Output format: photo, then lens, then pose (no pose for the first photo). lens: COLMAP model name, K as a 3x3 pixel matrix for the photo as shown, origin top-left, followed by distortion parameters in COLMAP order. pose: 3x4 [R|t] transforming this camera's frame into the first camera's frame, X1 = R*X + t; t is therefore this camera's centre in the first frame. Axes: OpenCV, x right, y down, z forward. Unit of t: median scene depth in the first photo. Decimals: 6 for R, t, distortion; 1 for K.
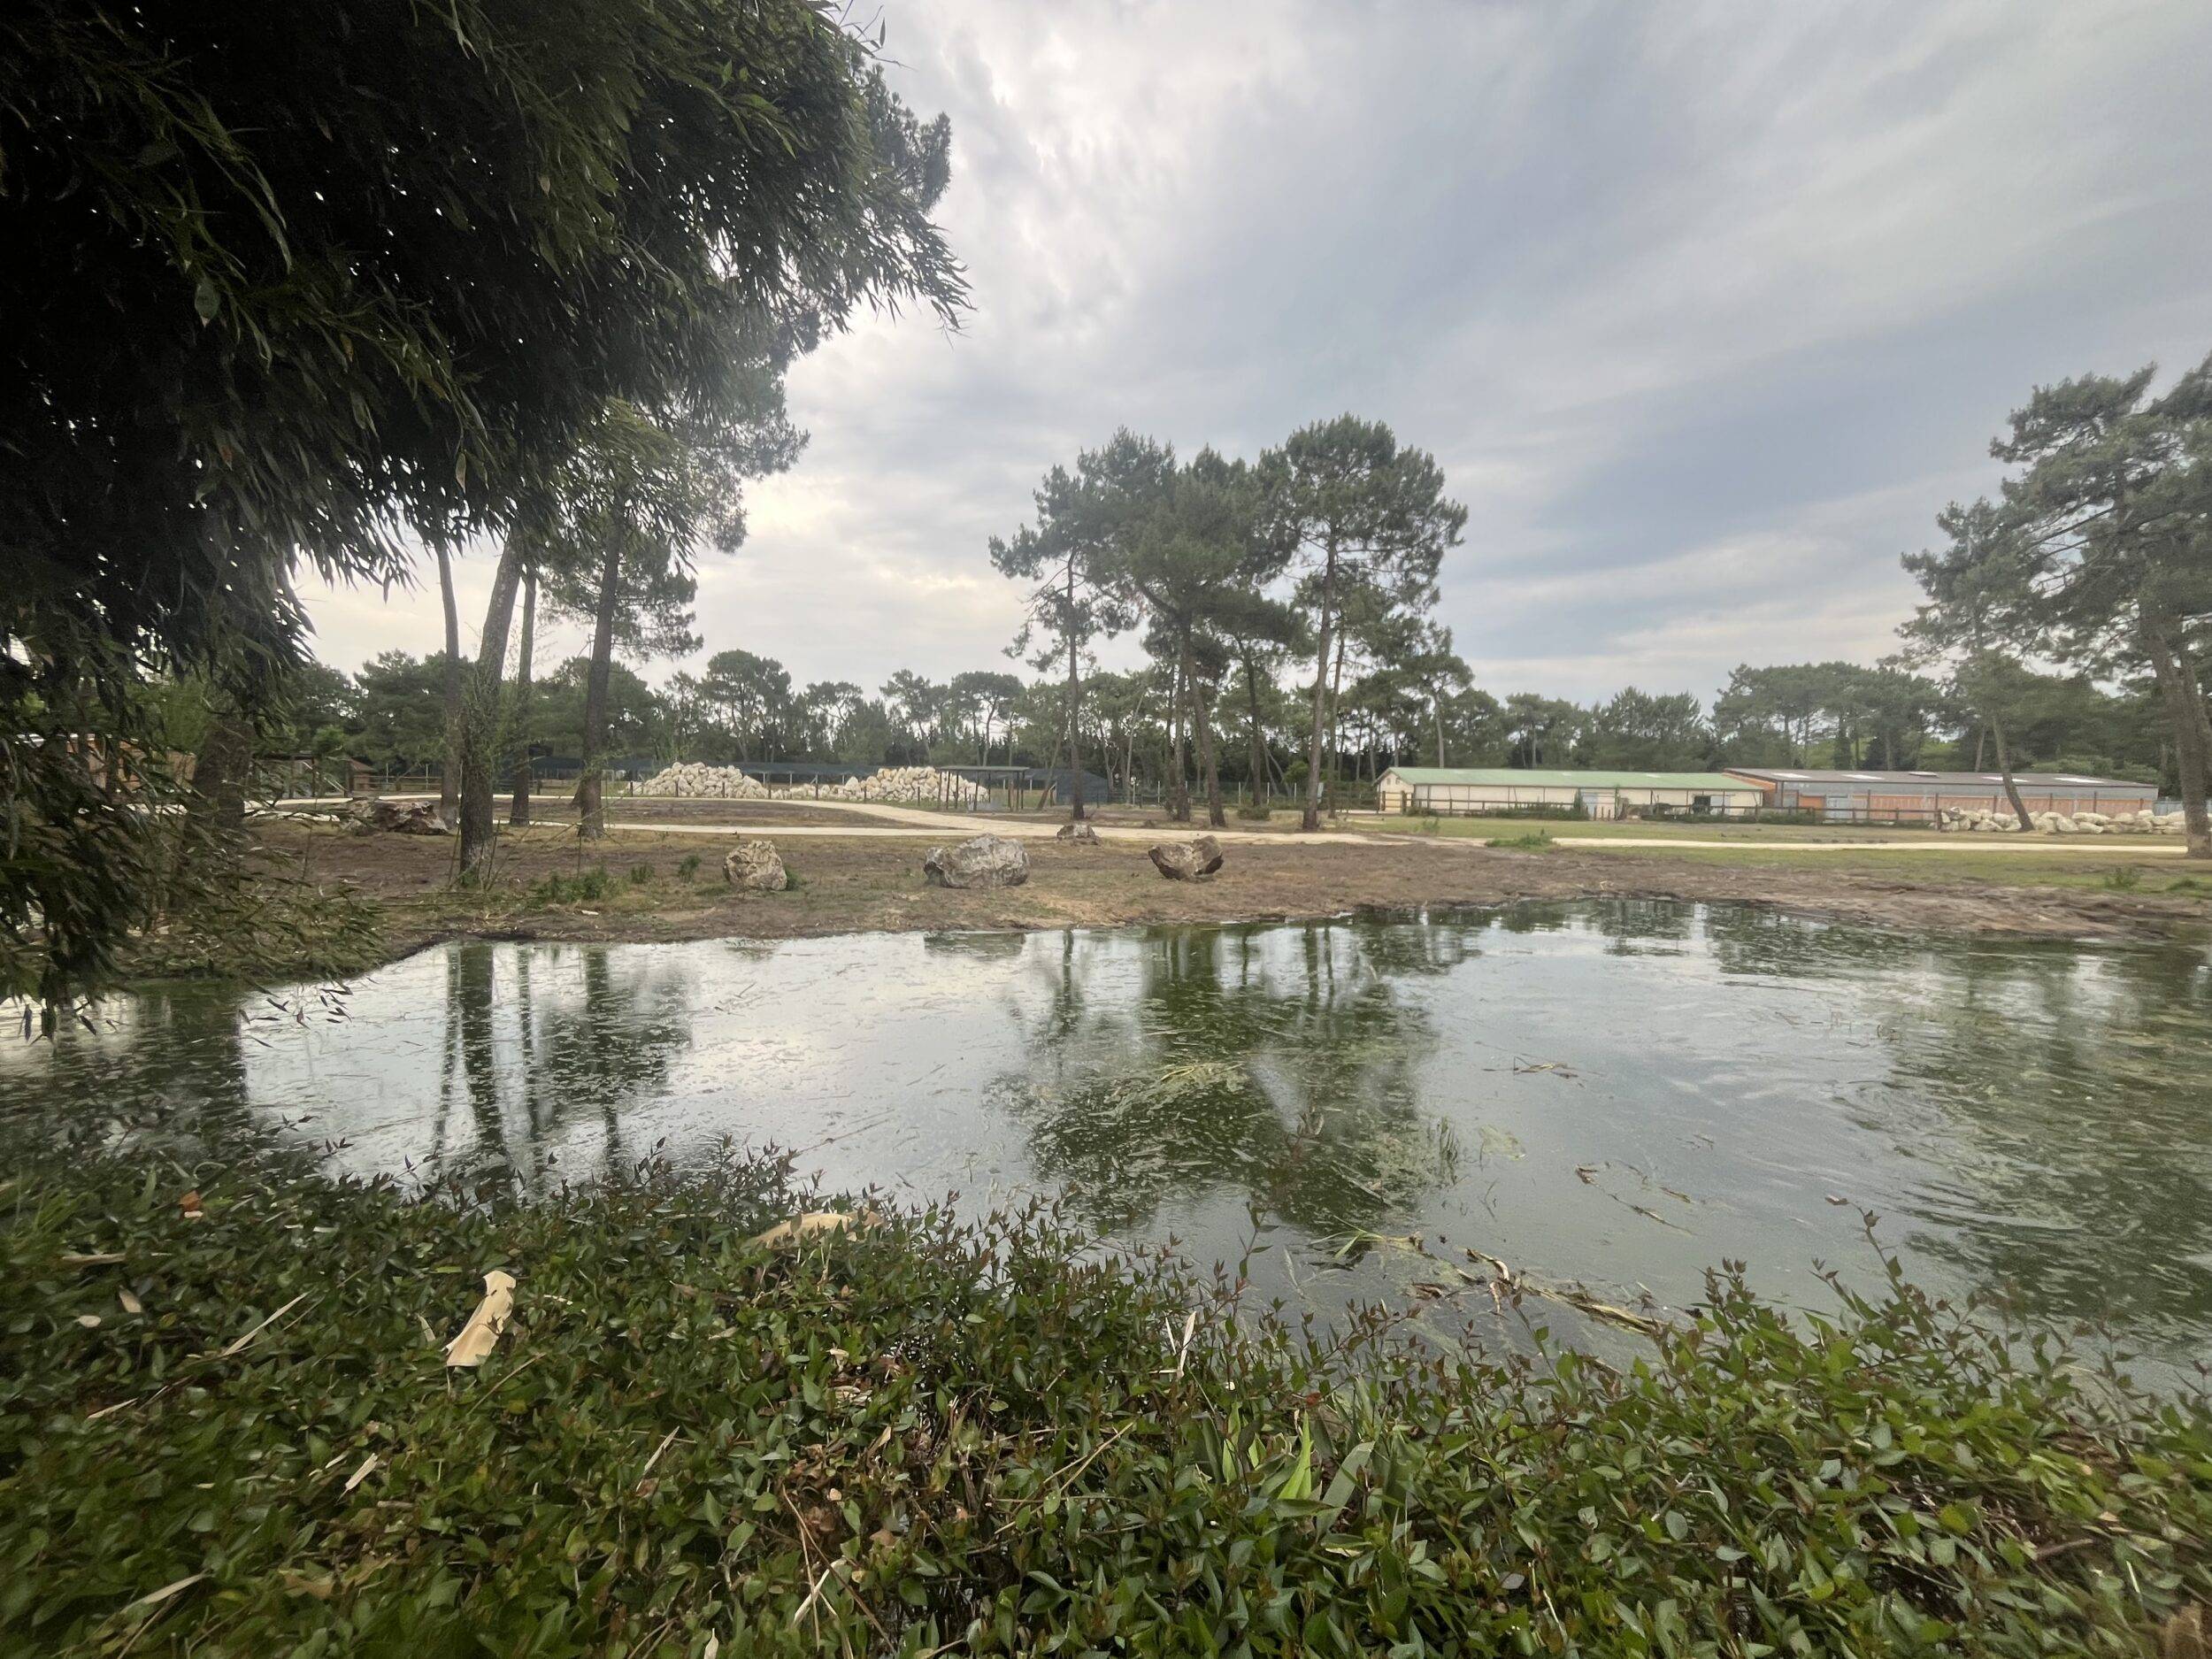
lens RADIAL K [[895.5, 0, 1106.0], [0, 895.5, 829.5], [0, 0, 1]] dist [-0.002083, -0.000970]
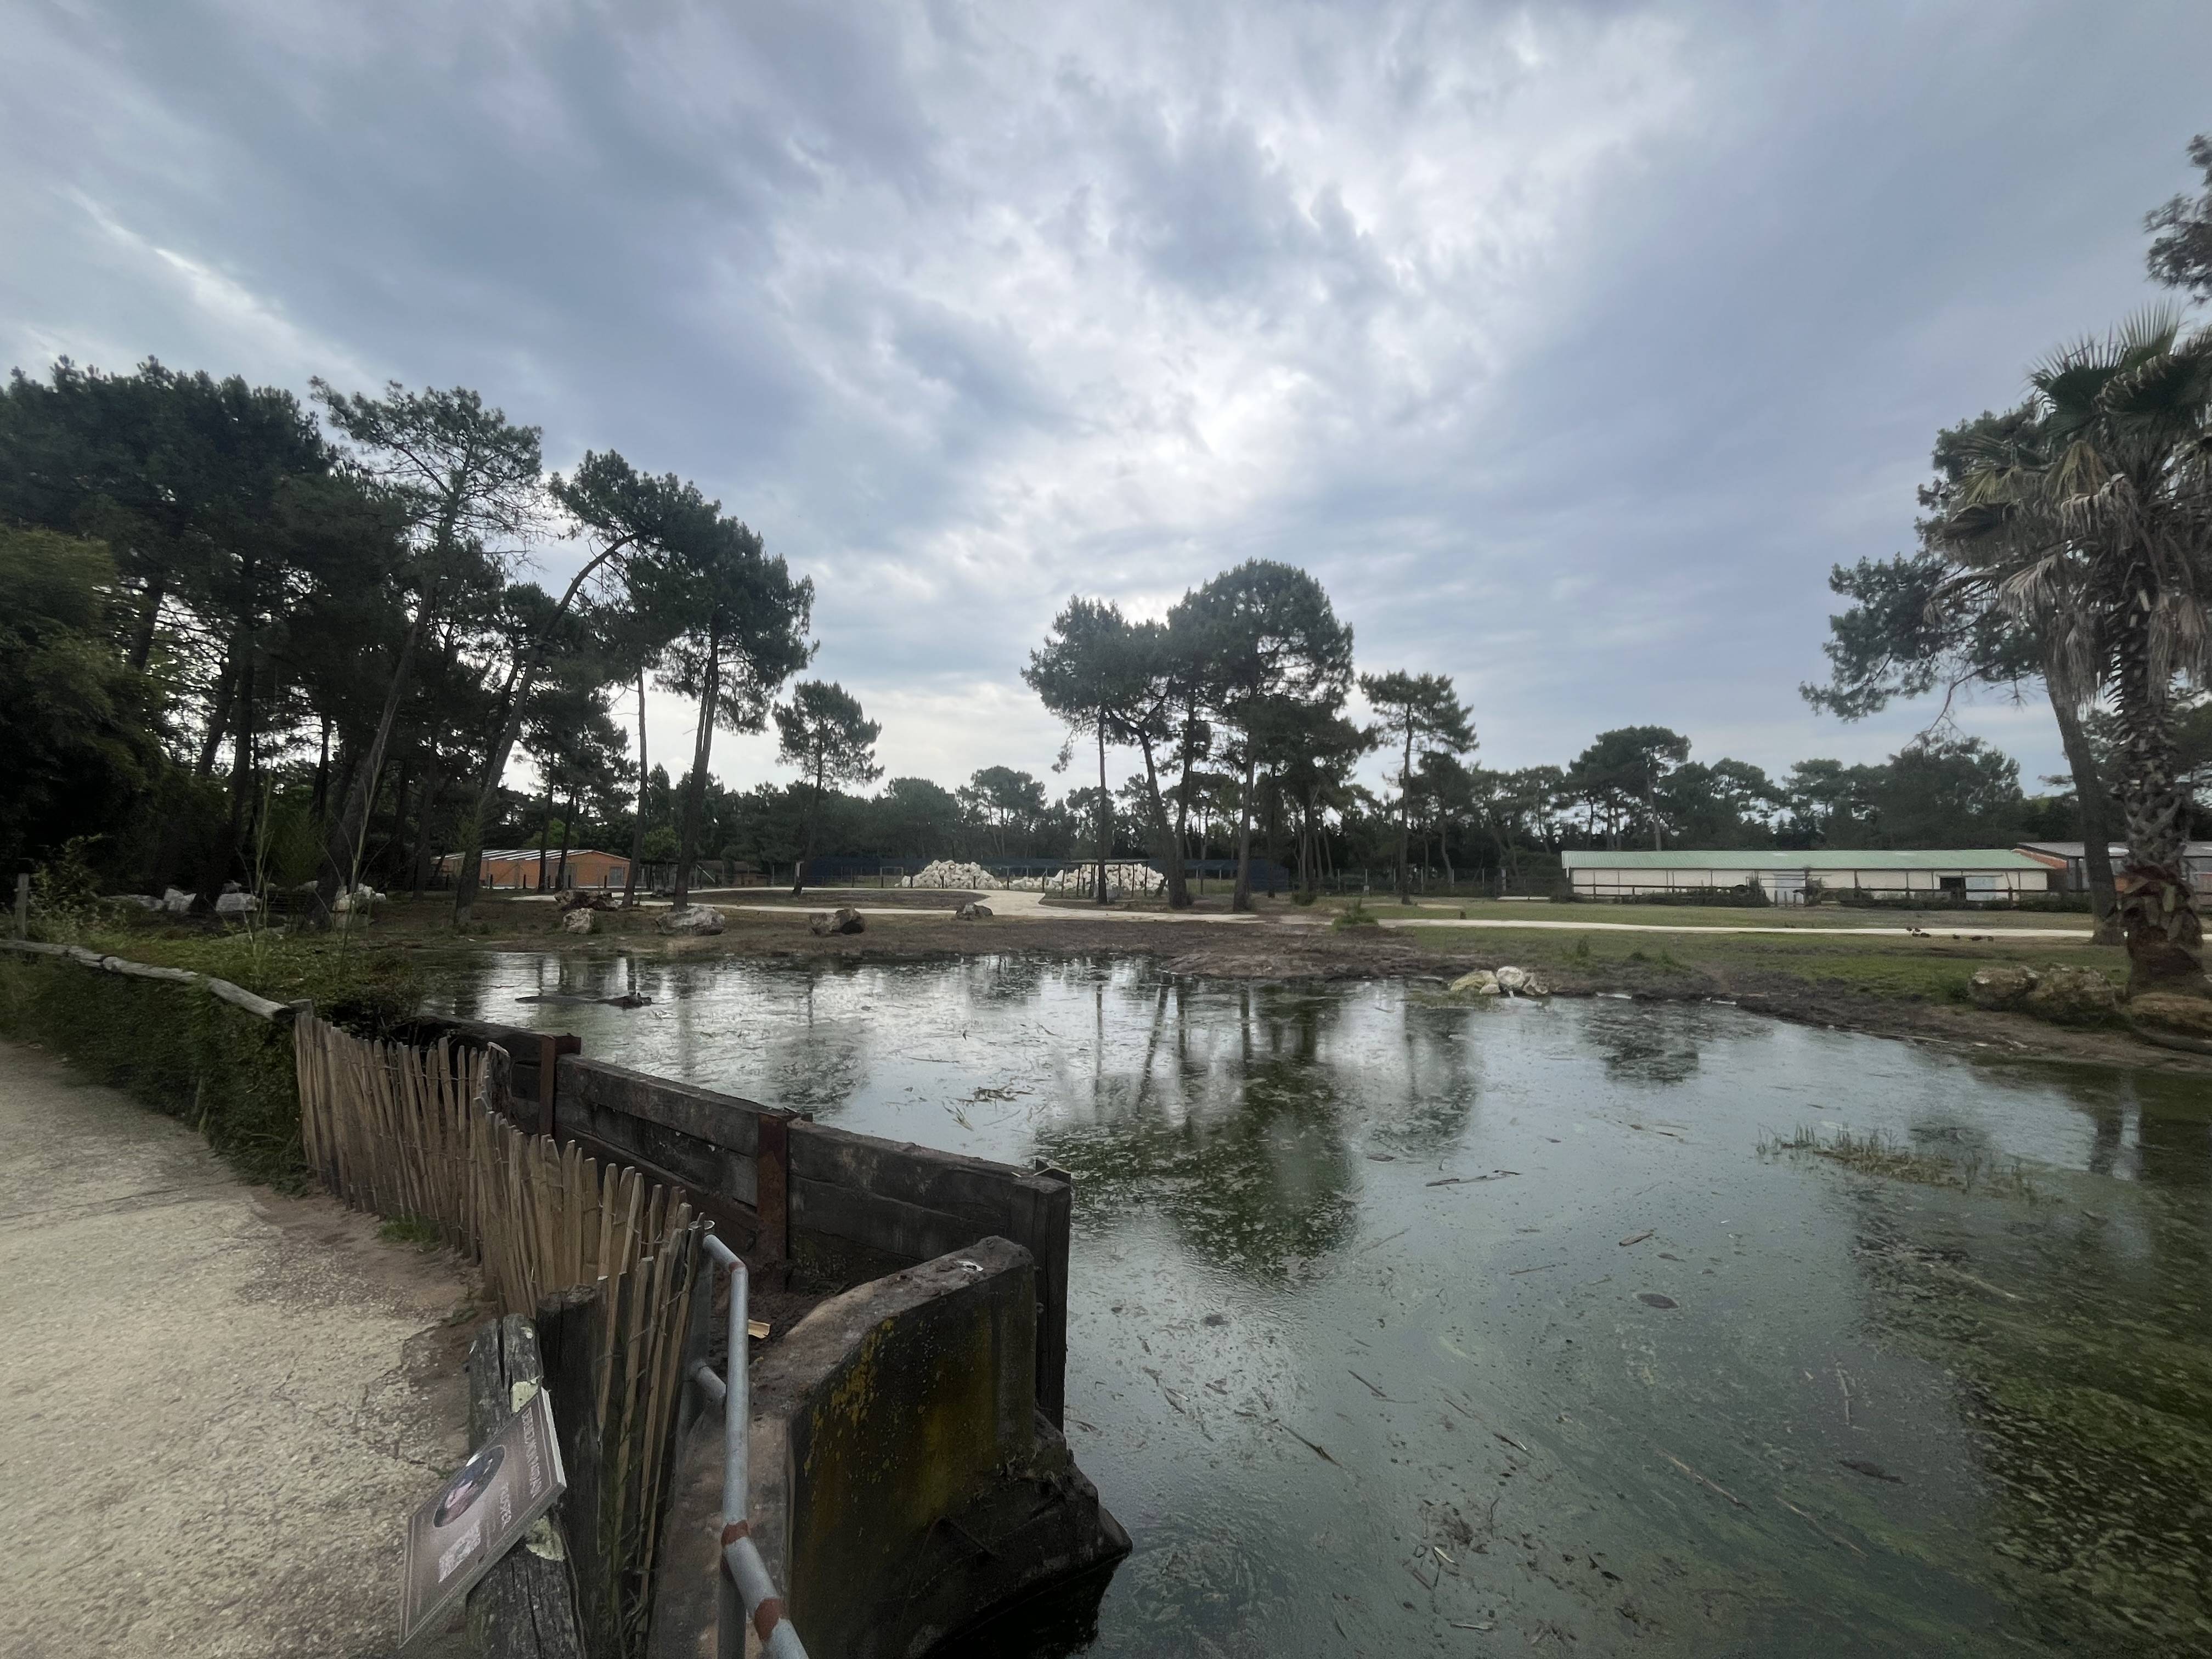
lens RADIAL K [[895.5, 0, 1106.0], [0, 895.5, 829.5], [0, 0, 1]] dist [-0.002083, -0.000970]
pose [[0.922451, -0.032528, -0.384743, 0.277994], [-0.006282, 0.995049, -0.099188, 0.005571], [0.386064, 0.093913, 0.917679, -0.066691]]
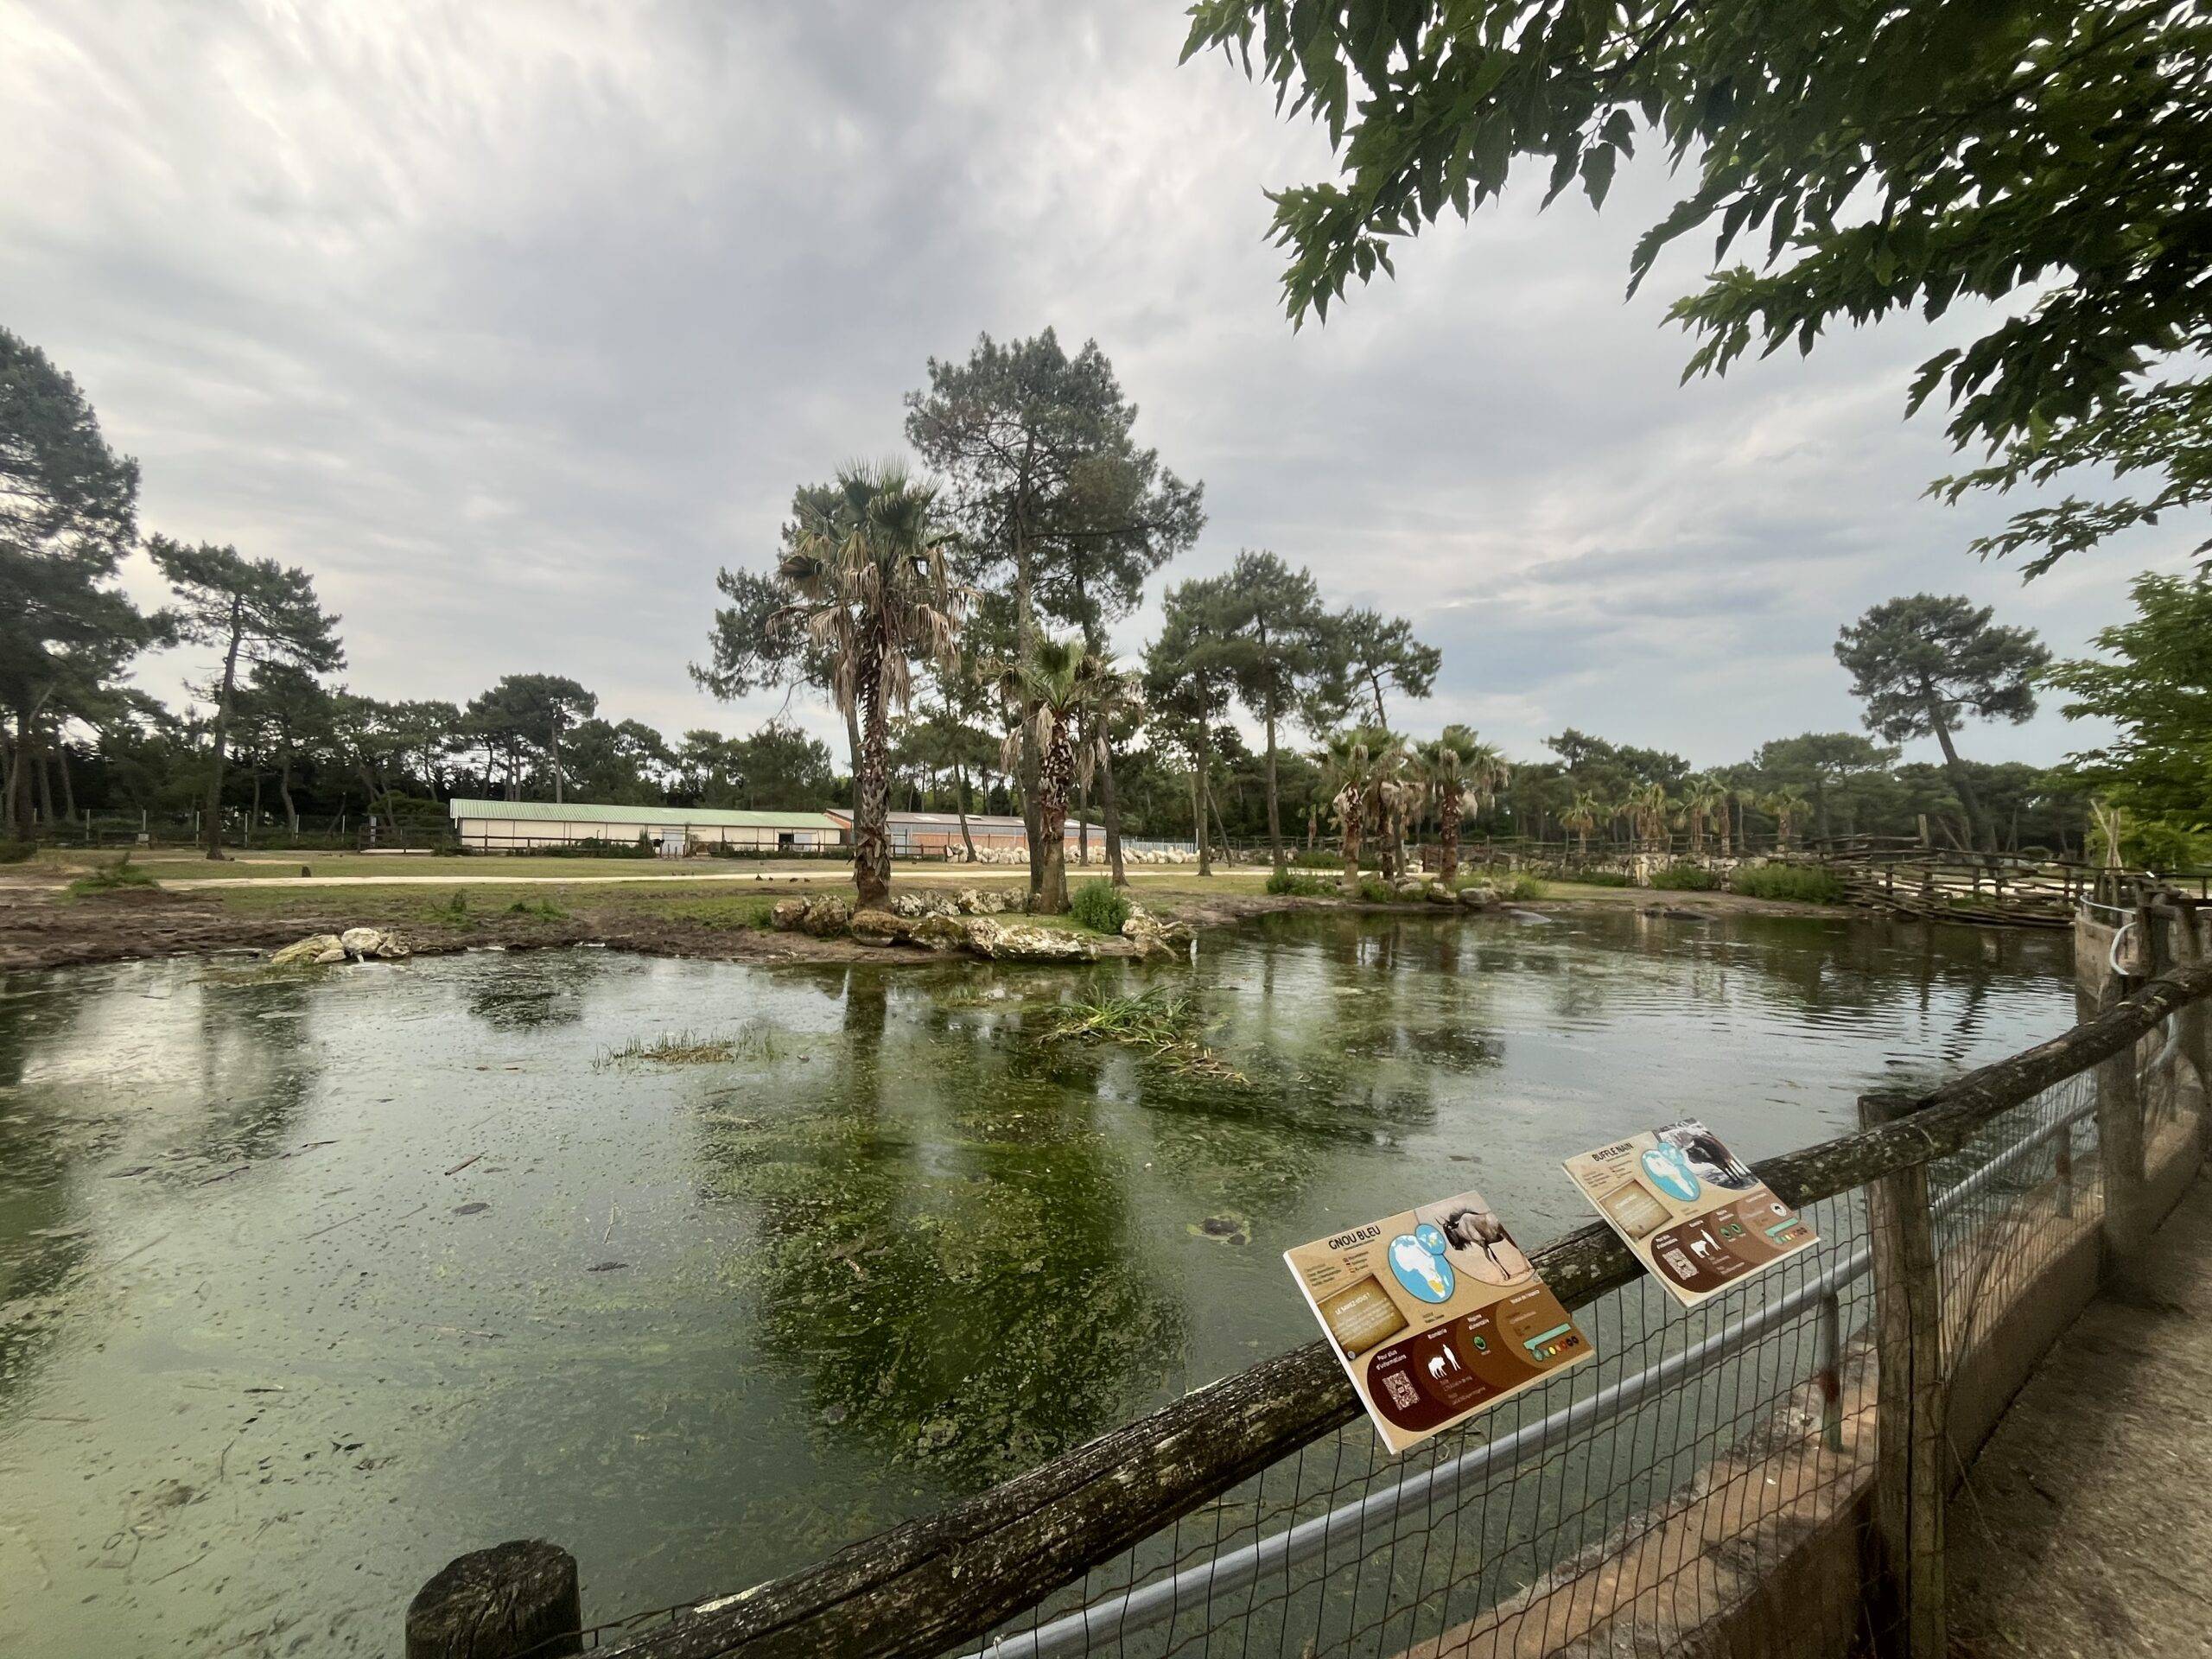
lens RADIAL K [[901.9, 0, 1138.4], [0, 901.9, 822.3], [0, 0, 1]] dist [-0.013050, 0.000468]
pose [[0.748150, 0.013777, 0.663387, 0.282845], [0.021663, 0.998744, -0.045172, 0.006682], [-0.663176, 0.048166, 0.746912, -0.083376]]
